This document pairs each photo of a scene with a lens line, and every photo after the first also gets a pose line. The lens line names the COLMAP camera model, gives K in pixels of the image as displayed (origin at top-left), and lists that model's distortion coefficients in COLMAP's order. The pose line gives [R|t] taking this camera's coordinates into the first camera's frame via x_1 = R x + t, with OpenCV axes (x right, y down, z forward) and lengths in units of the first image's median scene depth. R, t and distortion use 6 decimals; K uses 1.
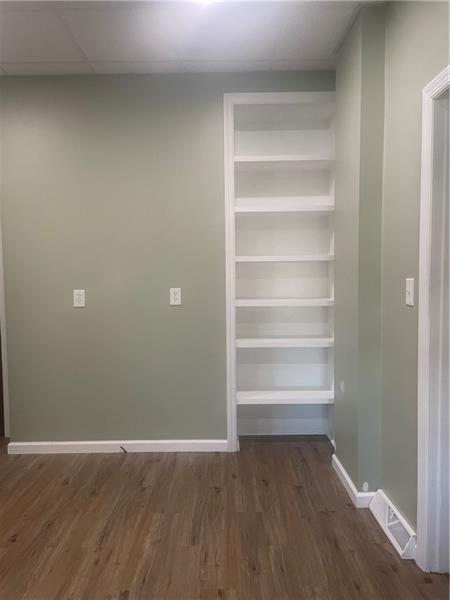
lens RADIAL K [[452.4, 0, 226.1], [0, 452.4, 296.2], [0, 0, 1]] dist [0.006417, -0.023232]
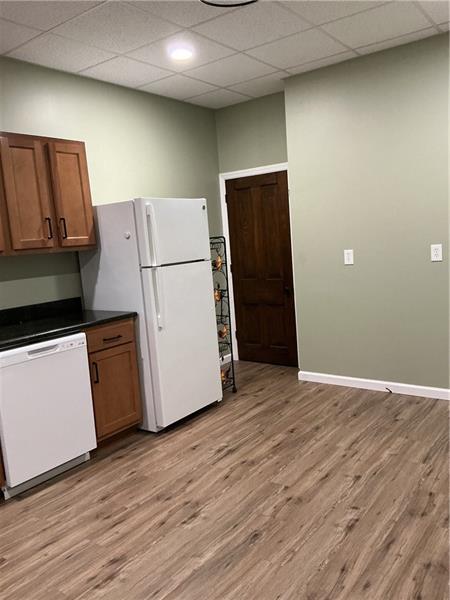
lens RADIAL K [[501.9, 0, 224.5], [0, 501.9, 301.2], [0, 0, 1]] dist [0.051930, -0.036209]
pose [[0.790953, 0.034974, -0.610877, 0.276689], [0.026402, 0.995484, 0.091179, -0.009428], [0.611307, -0.088247, 0.786458, -0.293959]]
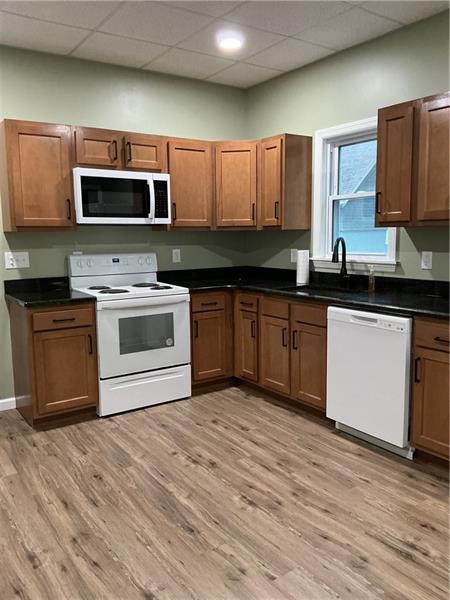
lens RADIAL K [[501.9, 0, 223.9], [0, 501.9, 298.5], [0, 0, 1]] dist [0.051930, -0.036209]
pose [[-0.827109, 0.102280, -0.552657, 0.178389], [-0.009461, 0.980630, 0.195643, -0.088227], [0.561962, 0.167047, -0.810120, 1.204170]]
